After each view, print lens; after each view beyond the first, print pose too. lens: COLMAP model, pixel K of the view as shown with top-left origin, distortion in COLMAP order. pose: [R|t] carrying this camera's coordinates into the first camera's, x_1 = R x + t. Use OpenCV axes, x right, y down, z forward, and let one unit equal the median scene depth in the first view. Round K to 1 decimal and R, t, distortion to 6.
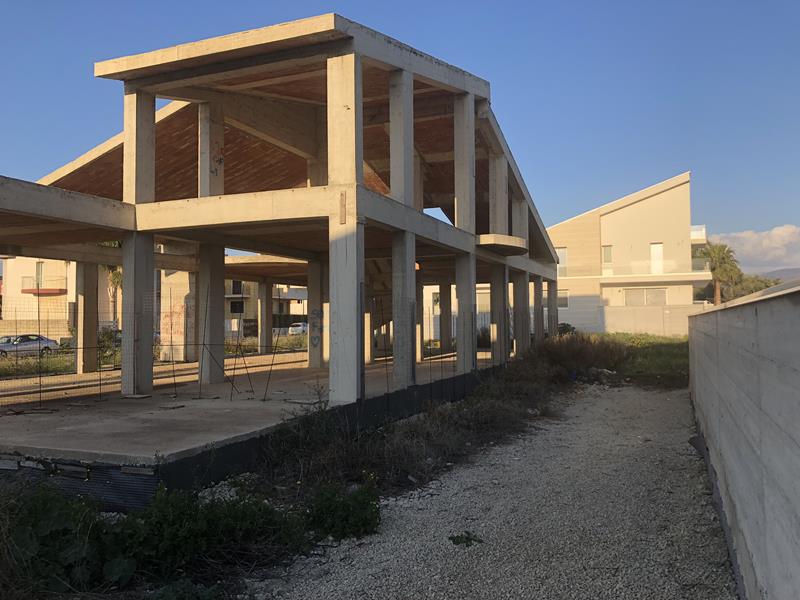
lens RADIAL K [[659.7, 0, 397.7], [0, 659.7, 288.5], [0, 0, 1]] dist [0.062012, -0.101667]
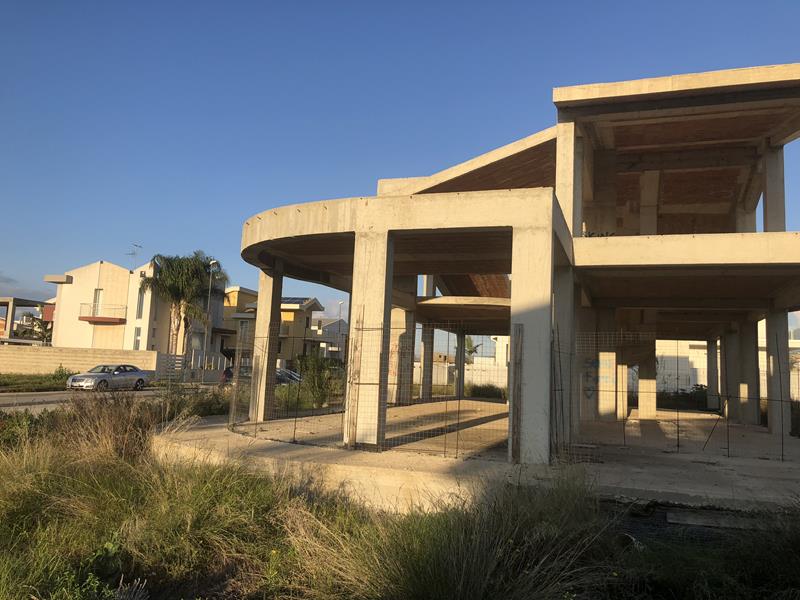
lens RADIAL K [[659.7, 0, 397.7], [0, 659.7, 288.5], [0, 0, 1]] dist [0.062012, -0.101667]
pose [[0.997007, 0.062744, 0.045167, -0.452329], [-0.059190, 0.995339, -0.076132, 0.021108], [-0.049734, 0.073231, 0.996074, 0.054681]]
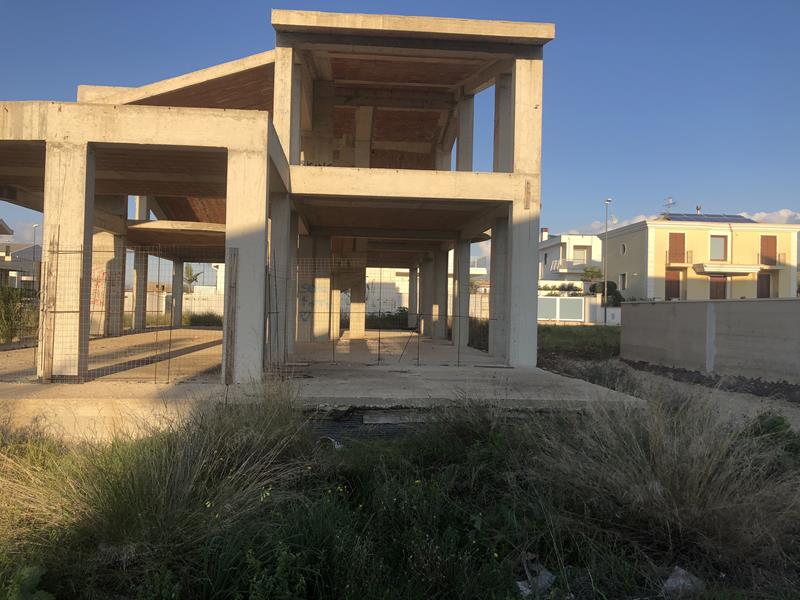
lens RADIAL K [[659.7, 0, 397.7], [0, 659.7, 288.5], [0, 0, 1]] dist [0.062012, -0.101667]
pose [[0.894158, 0.046661, 0.445314, -0.447805], [-0.055565, 0.998431, 0.006952, 0.024527], [-0.444291, -0.030960, 0.895348, 0.045575]]
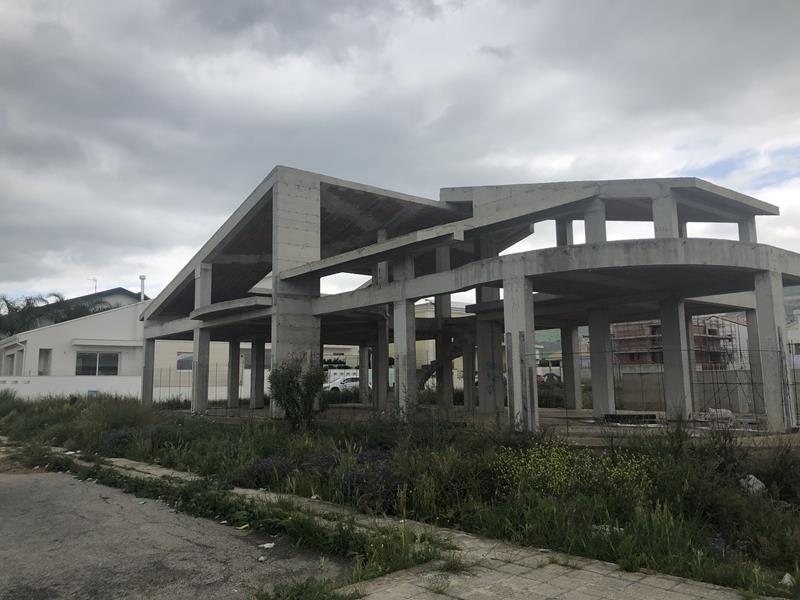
lens RADIAL K [[652.9, 0, 381.1], [0, 652.9, 298.9], [0, 0, 1]] dist [0.097001, -0.097827]
pose [[0.497883, 0.119987, 0.858904, -1.253318], [-0.038309, 0.992459, -0.116438, 0.063774], [-0.866398, 0.025069, 0.498725, 0.574919]]
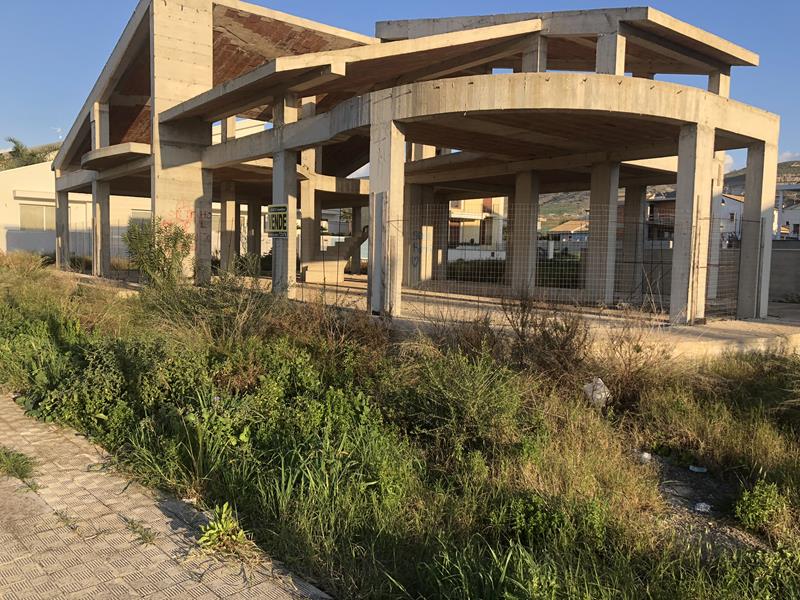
lens RADIAL K [[659.7, 0, 397.7], [0, 659.7, 288.5], [0, 0, 1]] dist [0.062012, -0.101667]
pose [[0.494957, -0.020791, 0.868669, -1.062031], [-0.074640, 0.995001, 0.066344, 0.055501], [-0.865706, -0.097675, 0.490930, 0.502171]]
